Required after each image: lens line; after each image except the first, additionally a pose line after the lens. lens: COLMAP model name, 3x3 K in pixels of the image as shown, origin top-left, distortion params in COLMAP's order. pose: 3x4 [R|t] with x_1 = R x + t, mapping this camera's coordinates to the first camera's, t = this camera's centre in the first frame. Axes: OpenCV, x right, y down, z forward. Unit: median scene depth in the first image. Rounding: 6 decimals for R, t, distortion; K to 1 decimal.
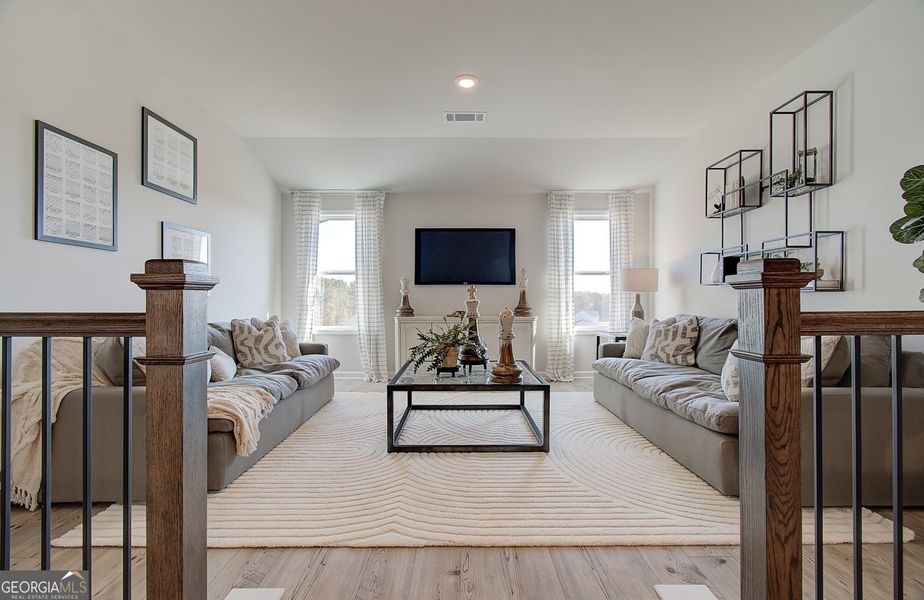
lens RADIAL K [[397.9, 0, 466.9], [0, 397.9, 301.8], [0, 0, 1]] dist [-0.000328, 0.000630]
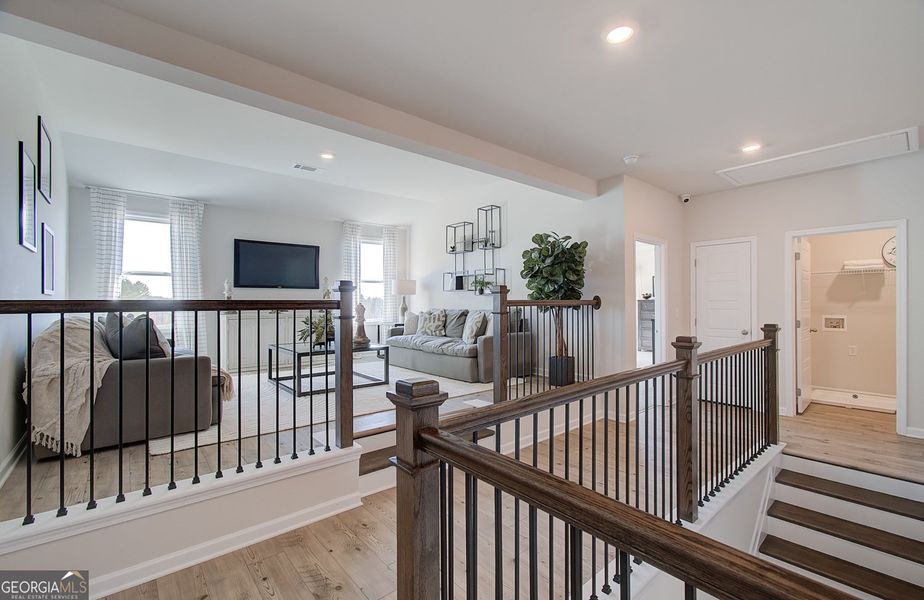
lens RADIAL K [[397.9, 0, 466.9], [0, 397.9, 301.8], [0, 0, 1]] dist [-0.000328, 0.000630]
pose [[0.763121, -0.001853, 0.646253, -0.504634], [0.008092, 0.999945, -0.006688, 0.017501], [-0.646205, 0.010333, 0.763094, -0.435696]]
